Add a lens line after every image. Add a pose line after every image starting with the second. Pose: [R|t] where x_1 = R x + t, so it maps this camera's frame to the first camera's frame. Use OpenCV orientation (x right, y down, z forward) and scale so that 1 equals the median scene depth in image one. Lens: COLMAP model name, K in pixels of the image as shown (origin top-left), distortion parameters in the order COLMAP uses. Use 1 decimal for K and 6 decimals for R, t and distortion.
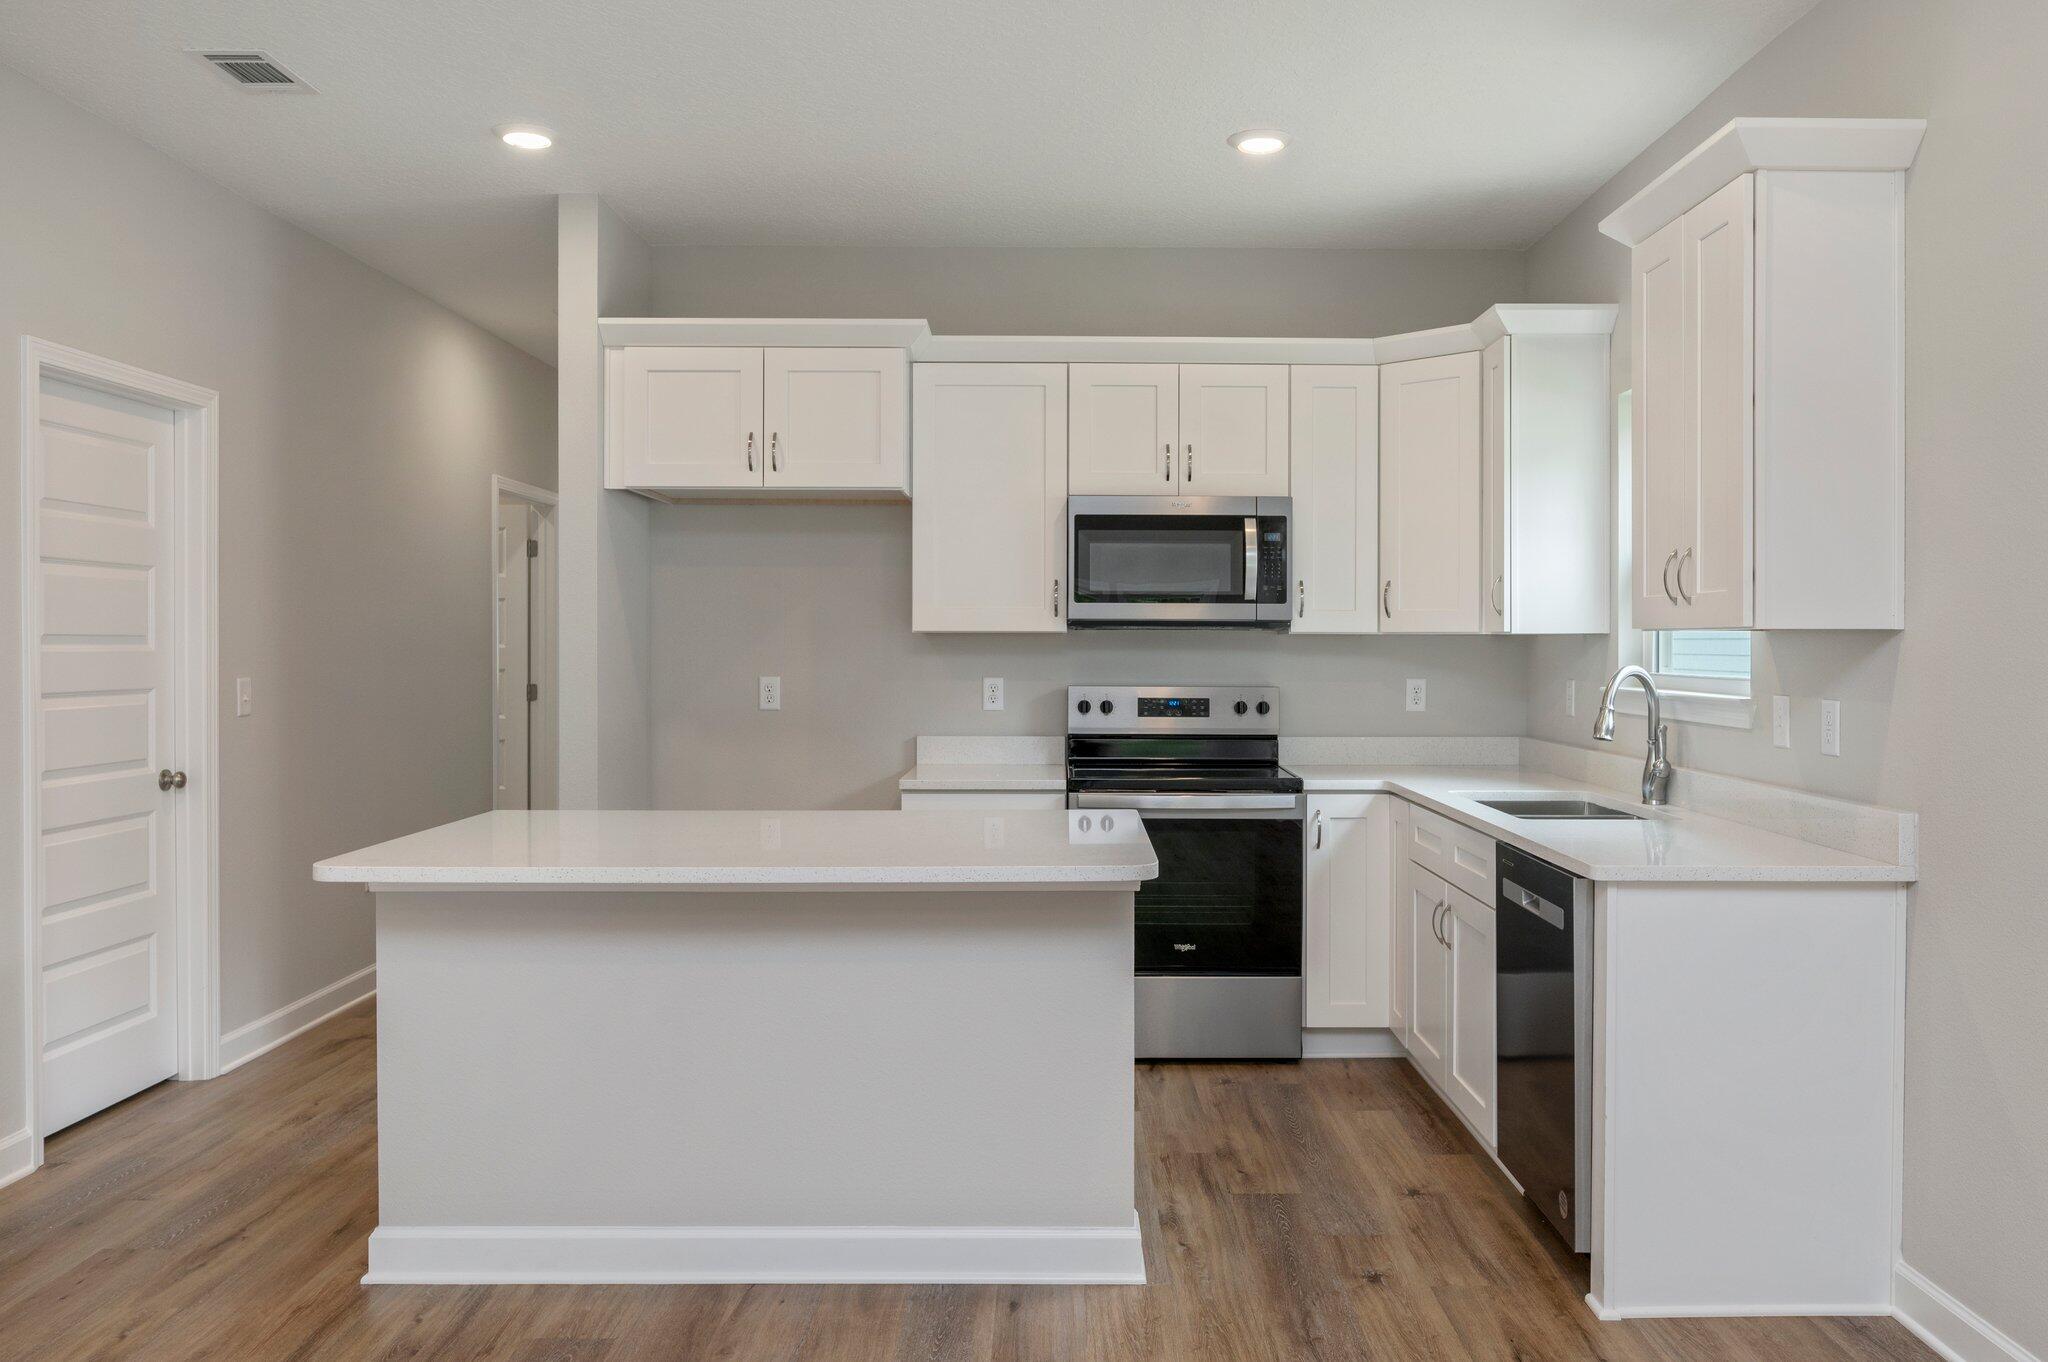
lens RADIAL K [[1572.5, 0, 1086.4], [0, 1572.5, 643.7], [0, 0, 1]] dist [-0.021038, 0.002134]
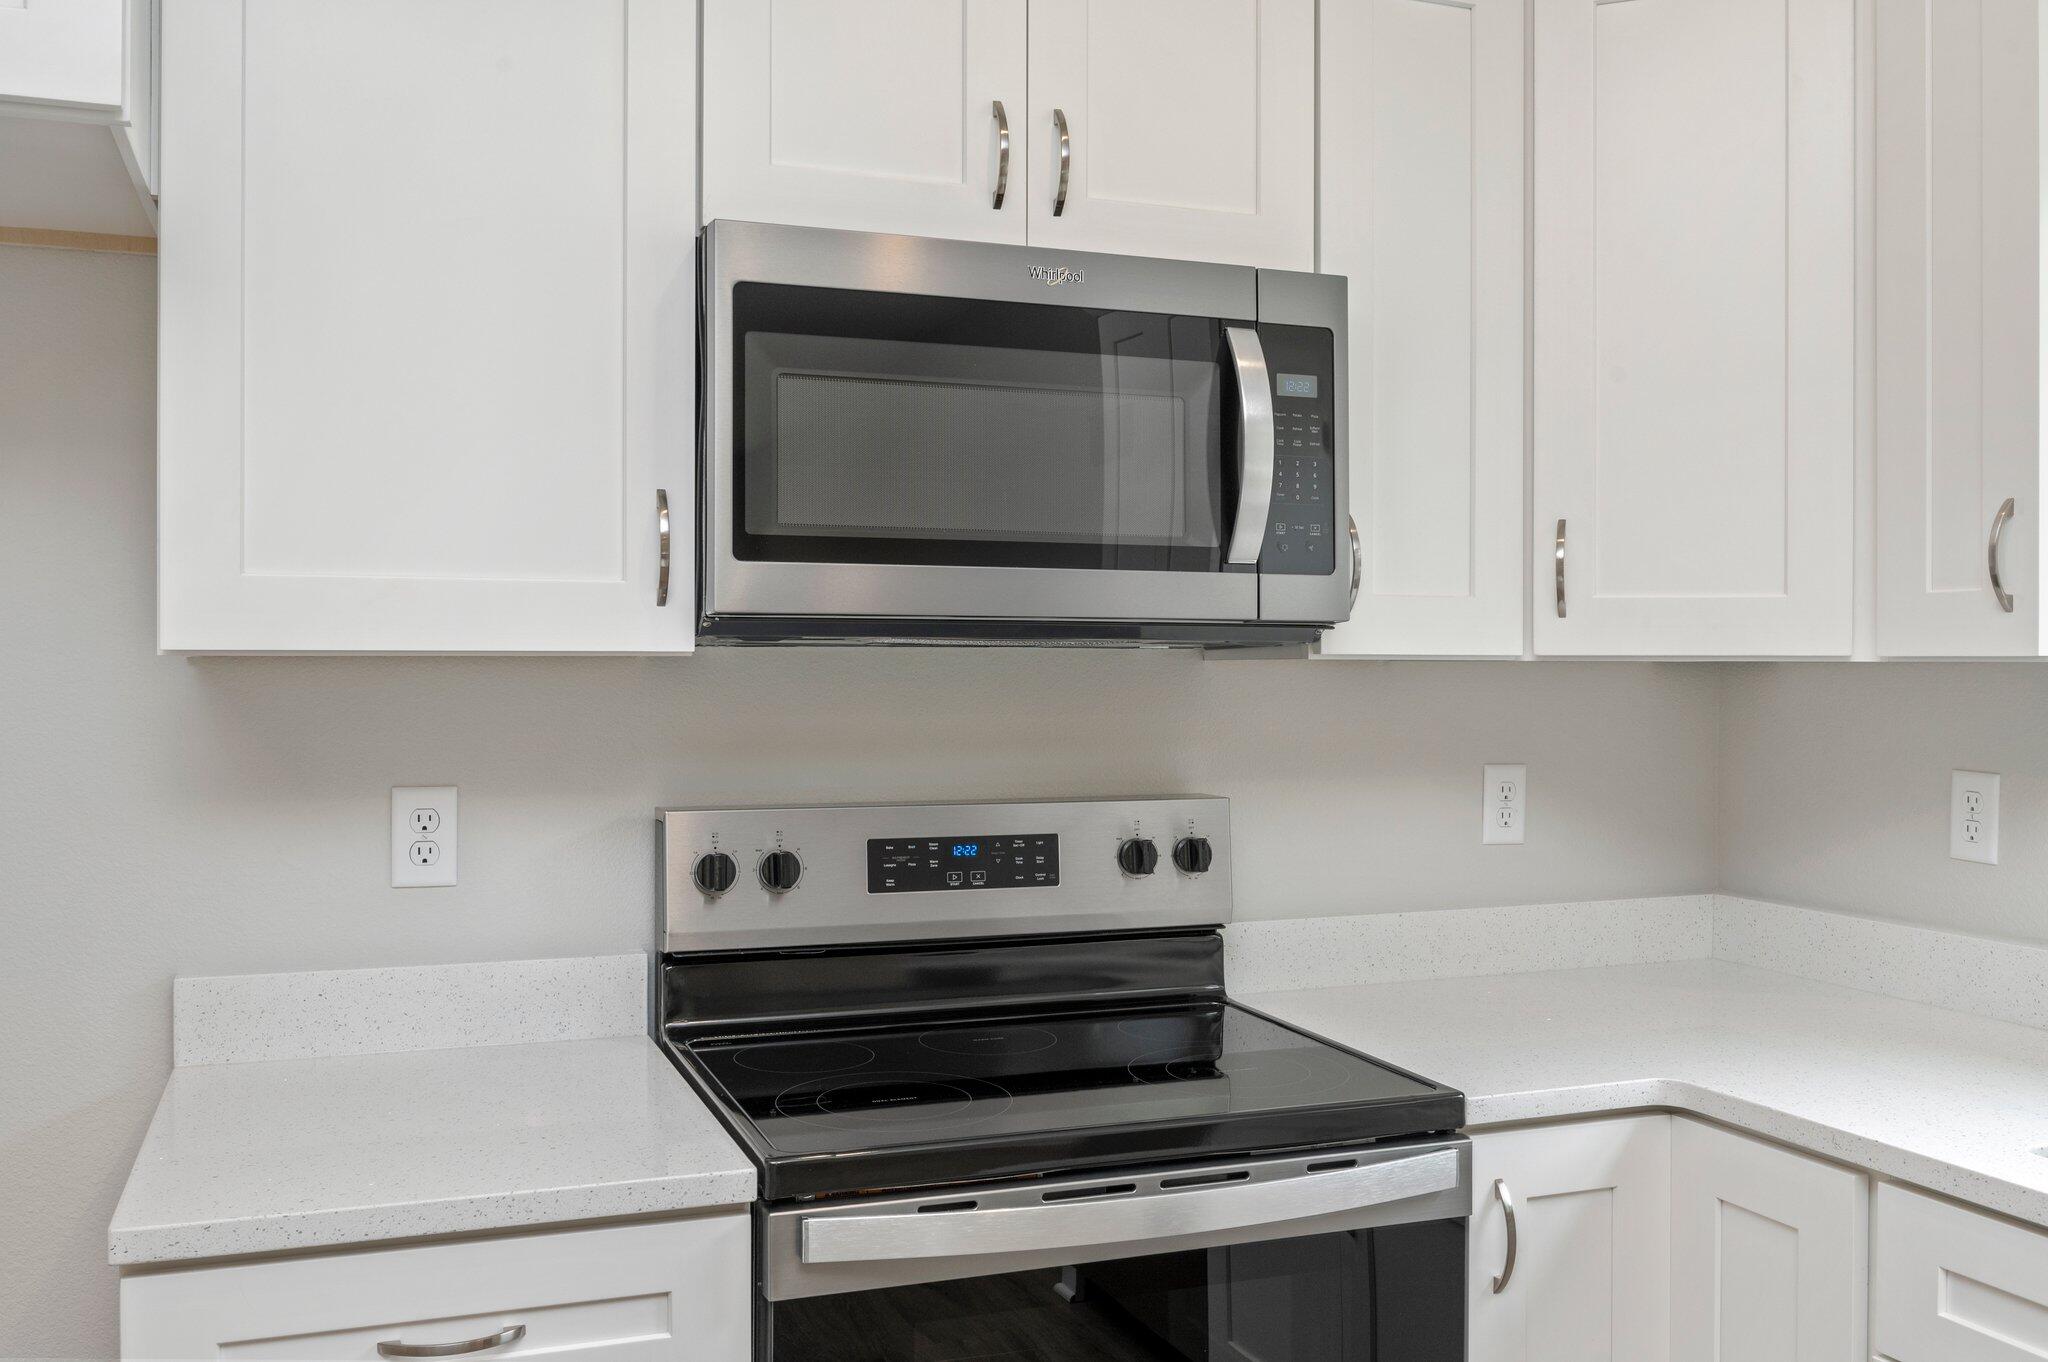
lens RADIAL K [[1780.5, 0, 1064.2], [0, 1780.5, 661.1], [0, 0, 1]] dist [-0.001715, 0.000867]
pose [[0.930311, 0.001242, 0.366769, -0.077402], [-0.001349, 0.999999, 0.000036, -0.005949], [-0.366769, -0.000529, 0.930312, 0.649291]]
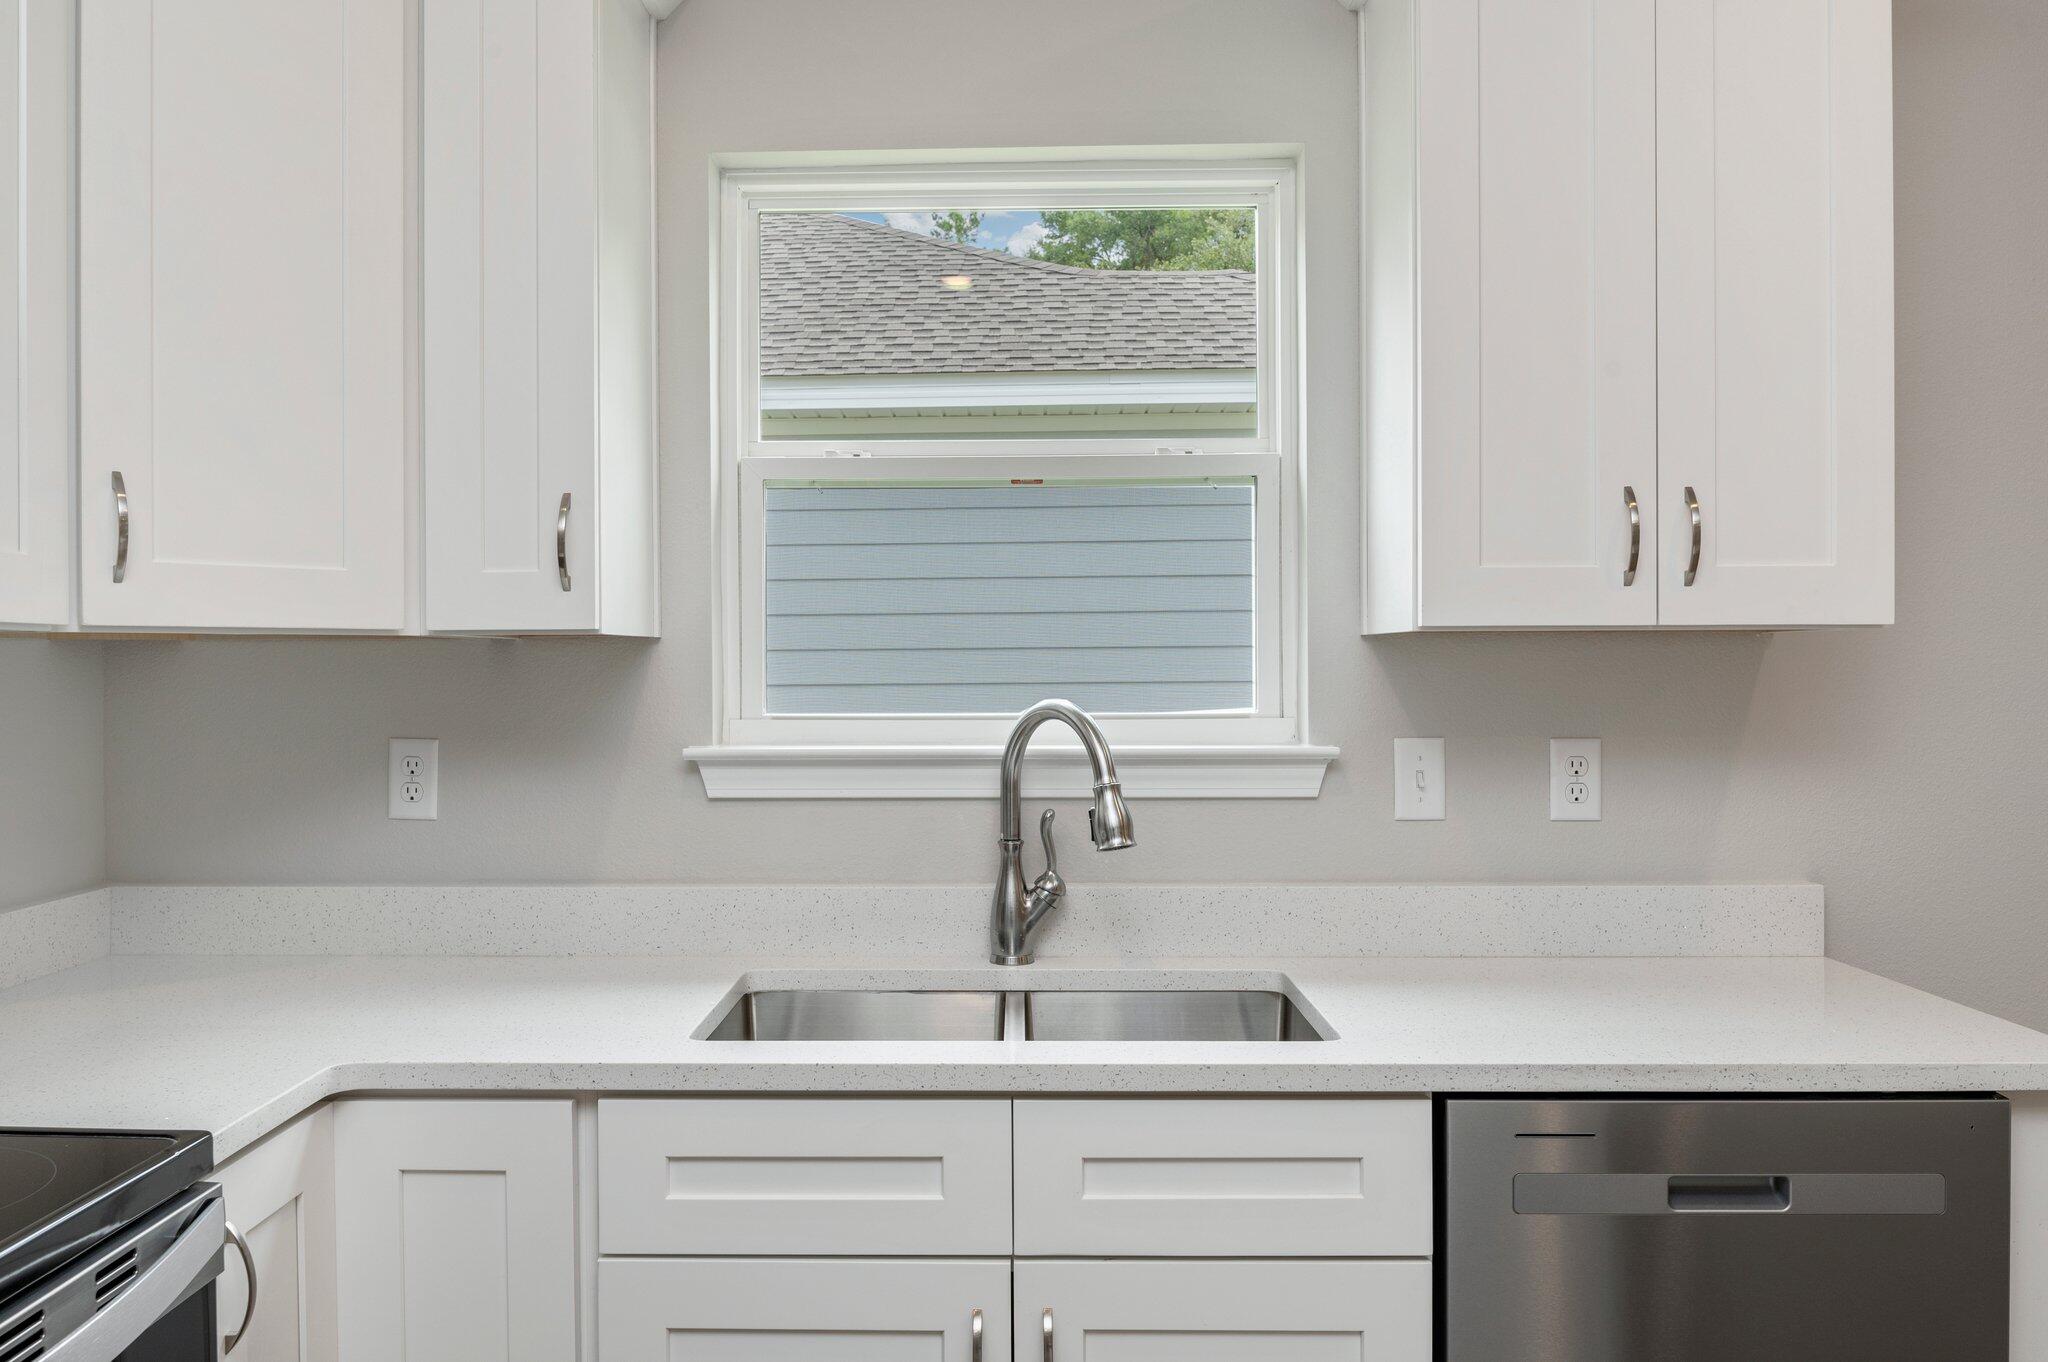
lens RADIAL K [[1583.3, 0, 964.7], [0, 1583.3, 675.8], [0, 0, 1]] dist [-0.002282, 0.000139]
pose [[0.043667, -0.009372, 0.999002, -0.137505], [0.004895, 0.999946, 0.009167, 0.001052], [-0.999034, 0.004490, 0.043710, 0.815450]]
